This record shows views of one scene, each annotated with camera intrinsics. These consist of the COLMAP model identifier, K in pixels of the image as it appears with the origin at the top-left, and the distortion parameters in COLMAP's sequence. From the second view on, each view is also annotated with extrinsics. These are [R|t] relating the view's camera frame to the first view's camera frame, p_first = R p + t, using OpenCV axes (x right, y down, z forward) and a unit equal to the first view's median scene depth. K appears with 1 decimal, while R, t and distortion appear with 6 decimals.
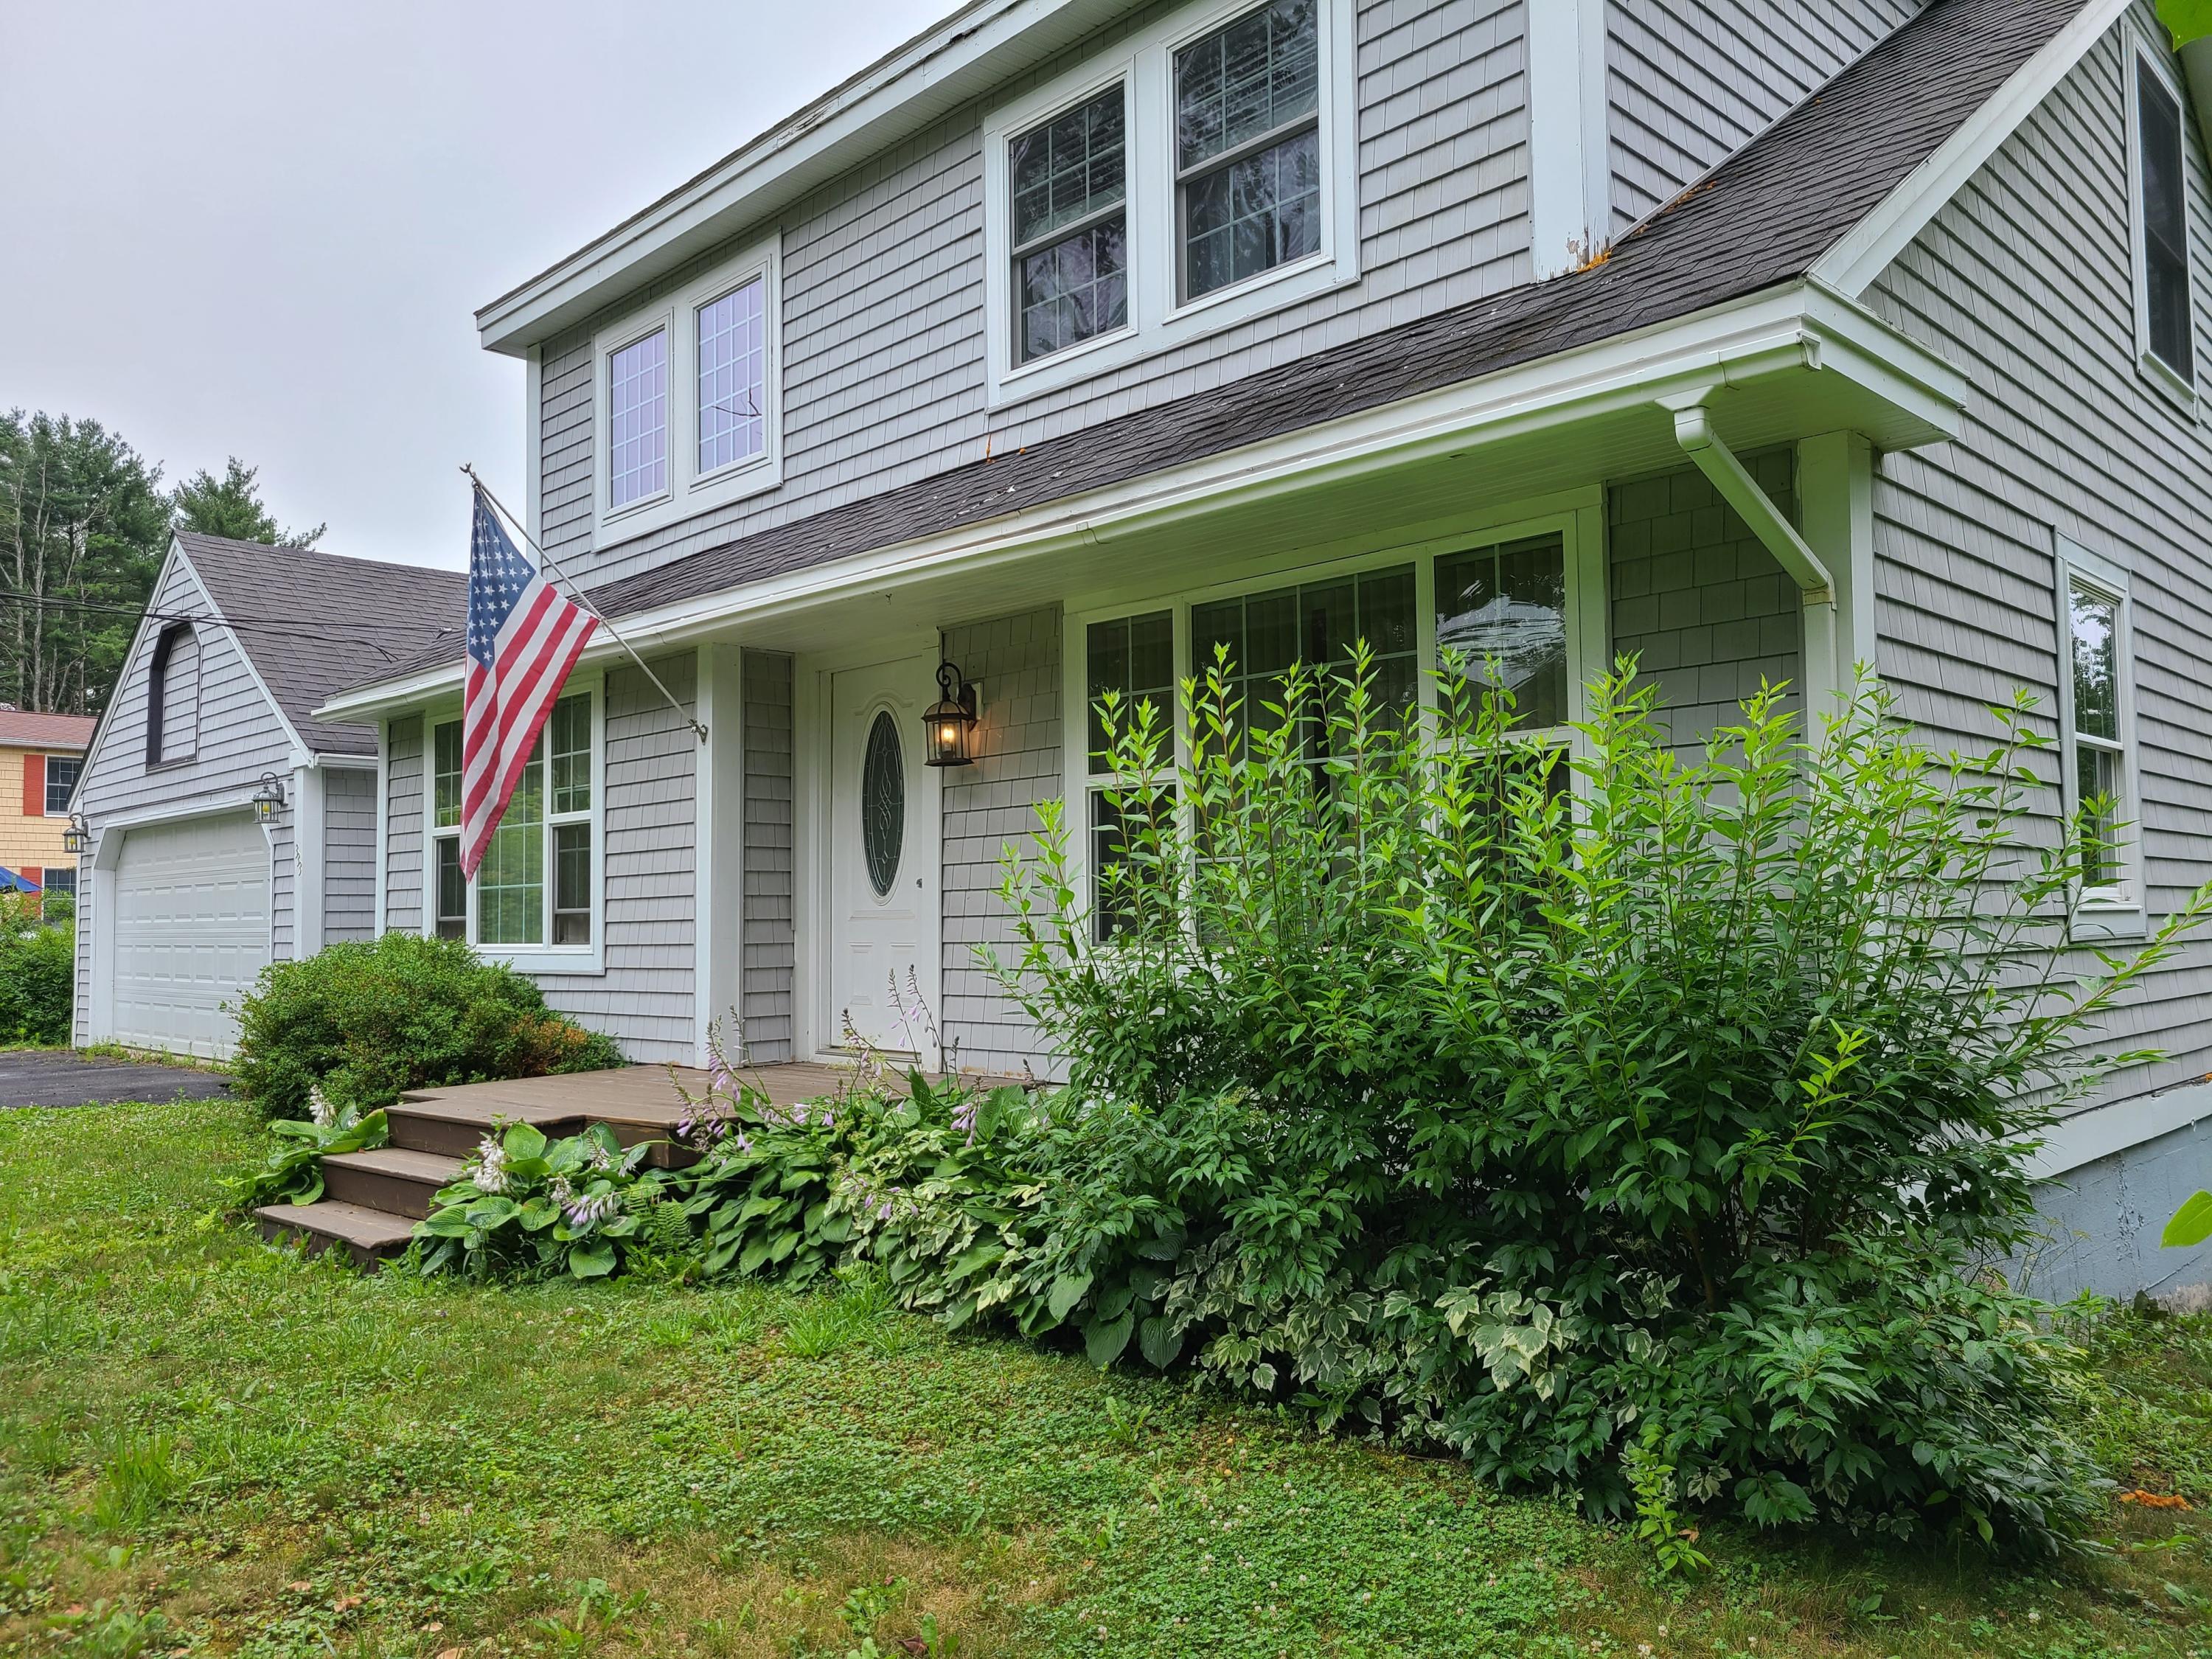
lens RADIAL K [[1660.5, 0, 1106.0], [0, 1660.5, 829.5], [0, 0, 1]] dist [0.021648, 0.067714]
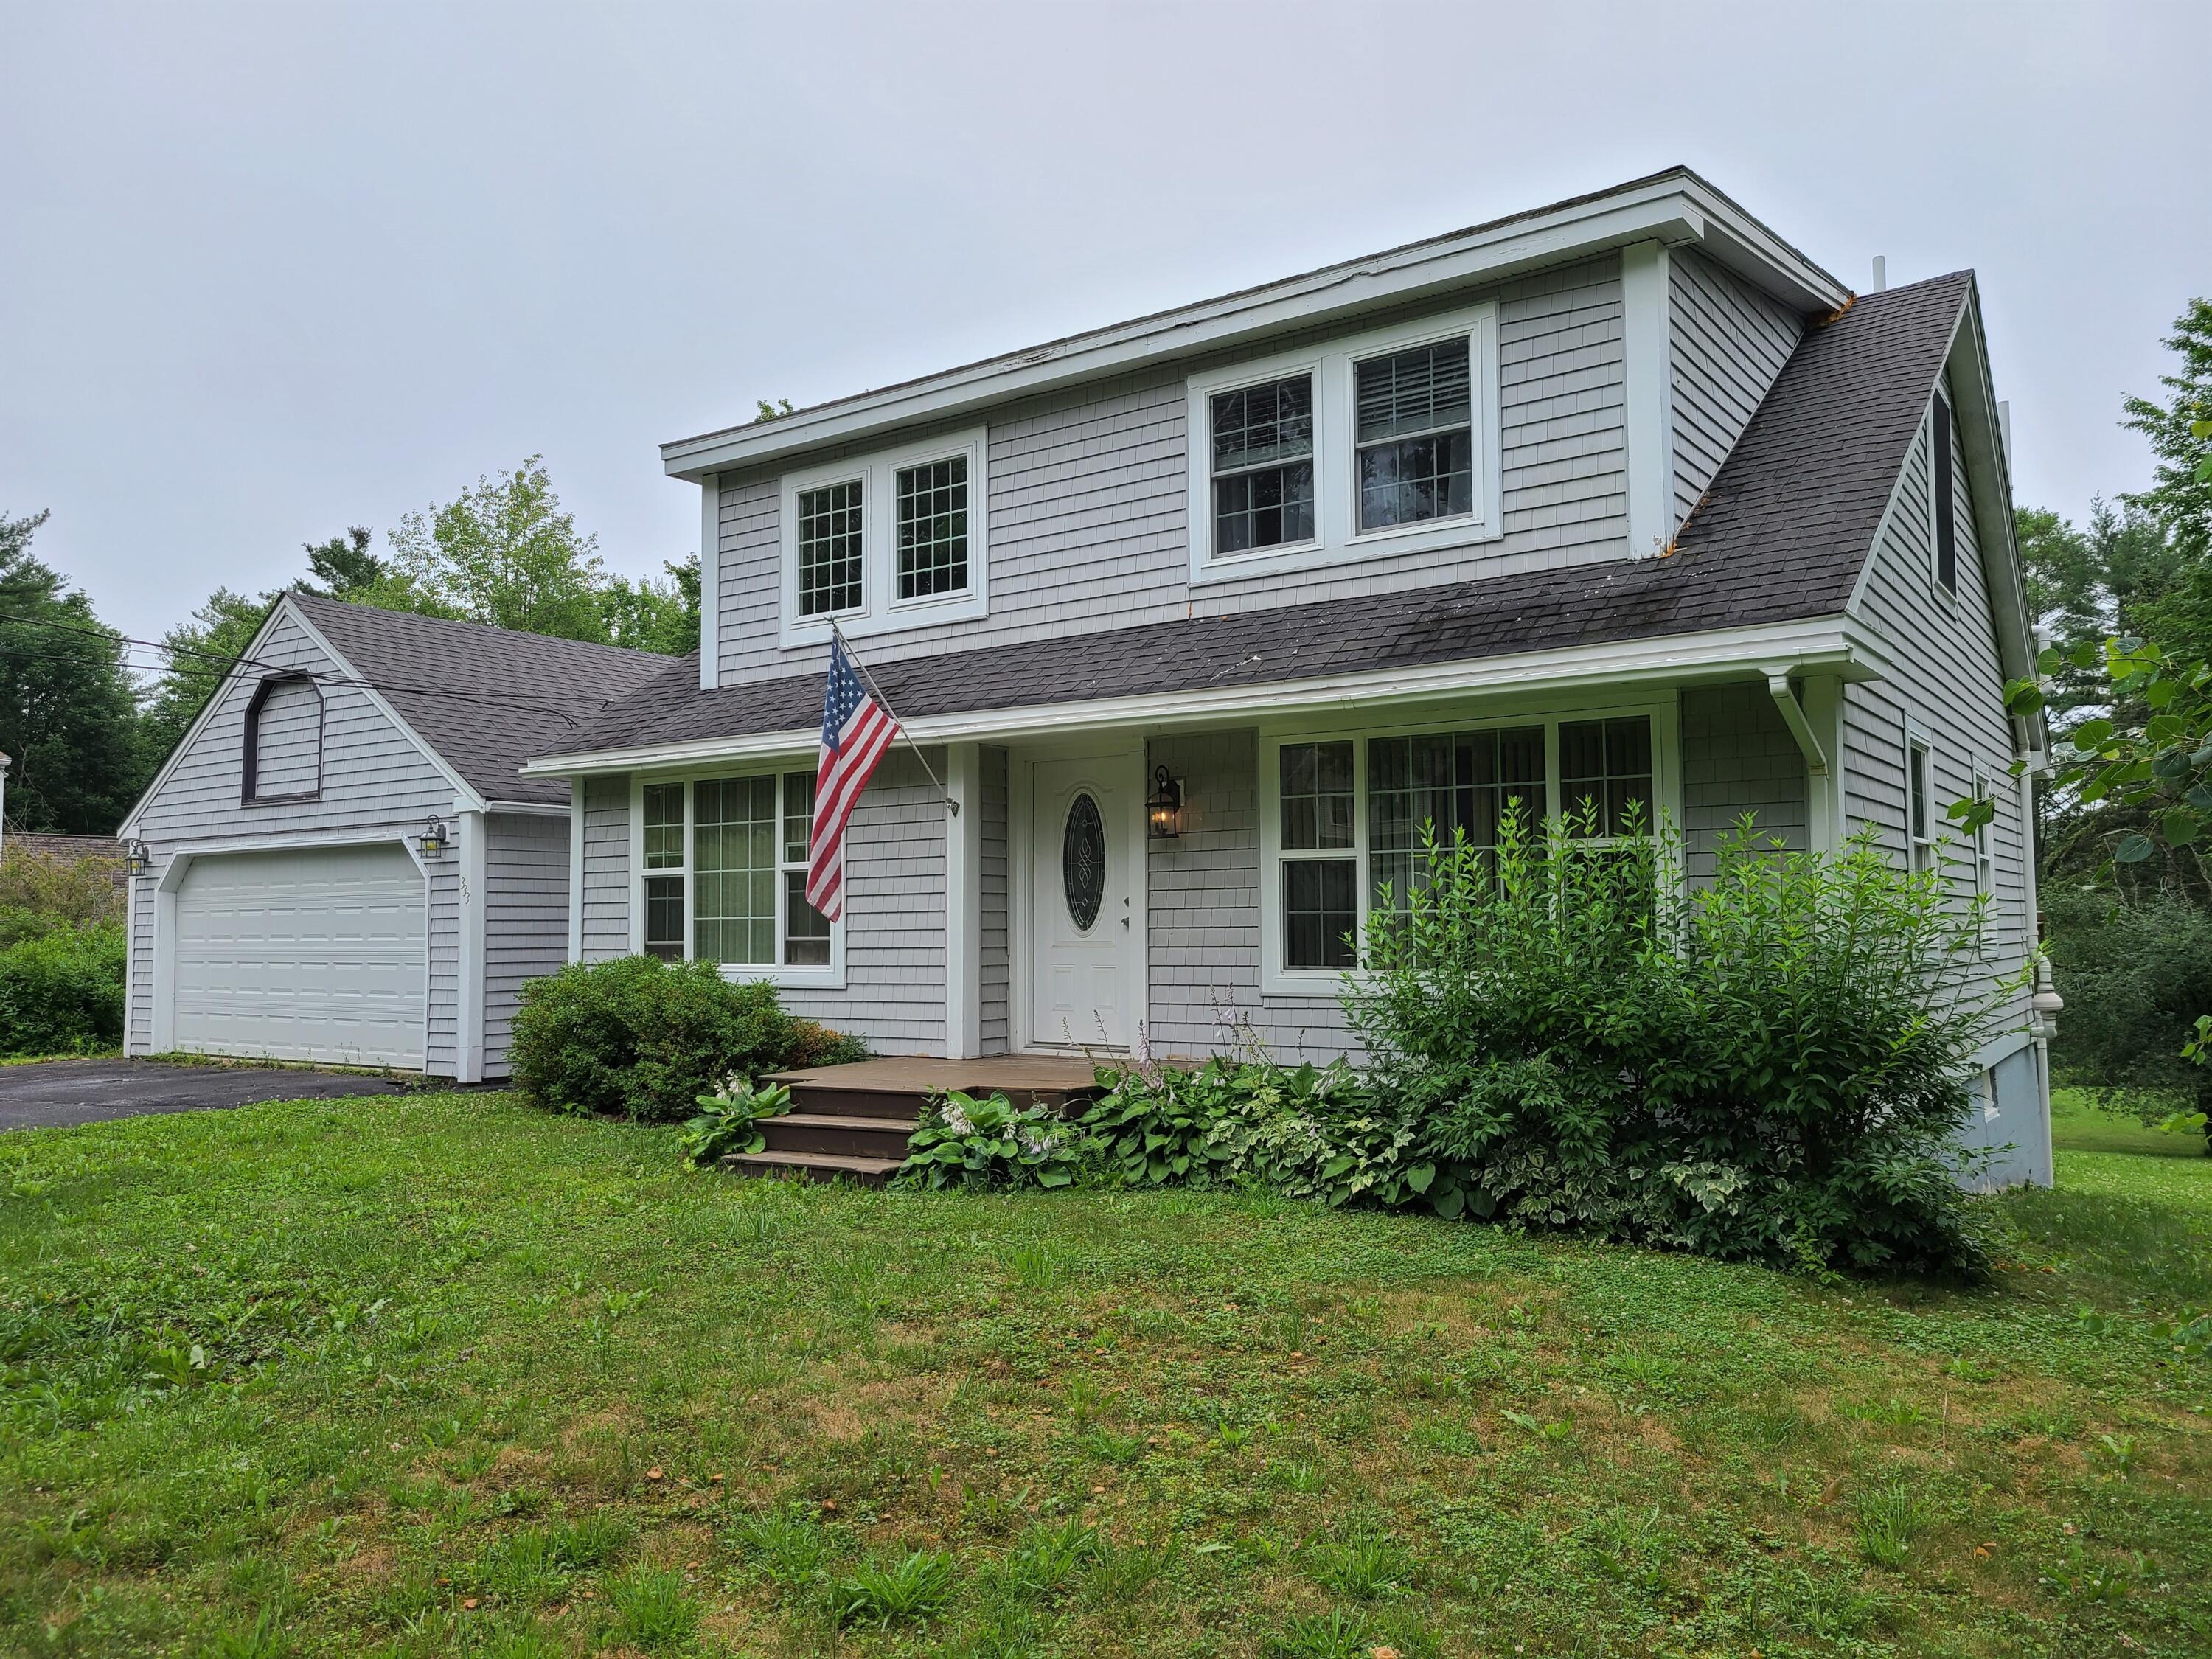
lens RADIAL K [[1660.5, 0, 1106.0], [0, 1660.5, 829.5], [0, 0, 1]] dist [0.021648, 0.067714]
pose [[0.985854, 0.016347, 0.166809, -0.458462], [-0.015109, 0.999848, -0.008692, -0.041182], [-0.166925, 0.006048, 0.985951, -0.450913]]
